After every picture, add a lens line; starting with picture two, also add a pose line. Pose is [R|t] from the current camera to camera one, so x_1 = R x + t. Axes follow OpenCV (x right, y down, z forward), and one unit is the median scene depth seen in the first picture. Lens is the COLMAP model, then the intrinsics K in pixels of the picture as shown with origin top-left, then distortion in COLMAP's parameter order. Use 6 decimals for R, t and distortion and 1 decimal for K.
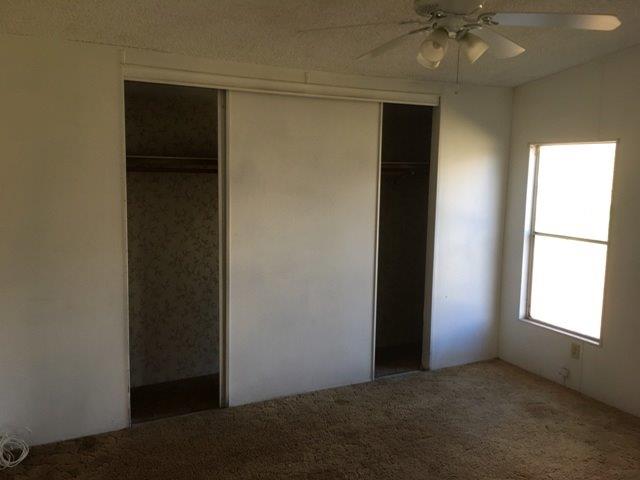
lens RADIAL K [[545.8, 0, 319.0], [0, 545.8, 232.7], [0, 0, 1]] dist [0.087254, -0.117447]
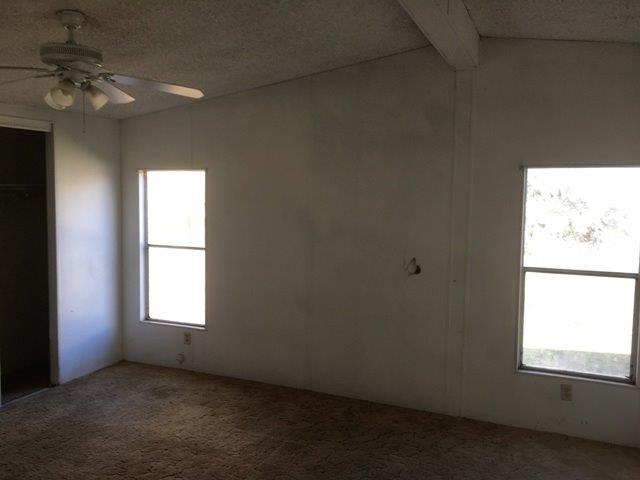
lens RADIAL K [[545.8, 0, 319.0], [0, 545.8, 232.7], [0, 0, 1]] dist [0.087254, -0.117447]
pose [[0.768145, -0.056490, 0.637779, -0.081631], [0.075358, 0.997154, -0.002442, 0.004345], [-0.635826, 0.049938, 0.770215, -0.144301]]
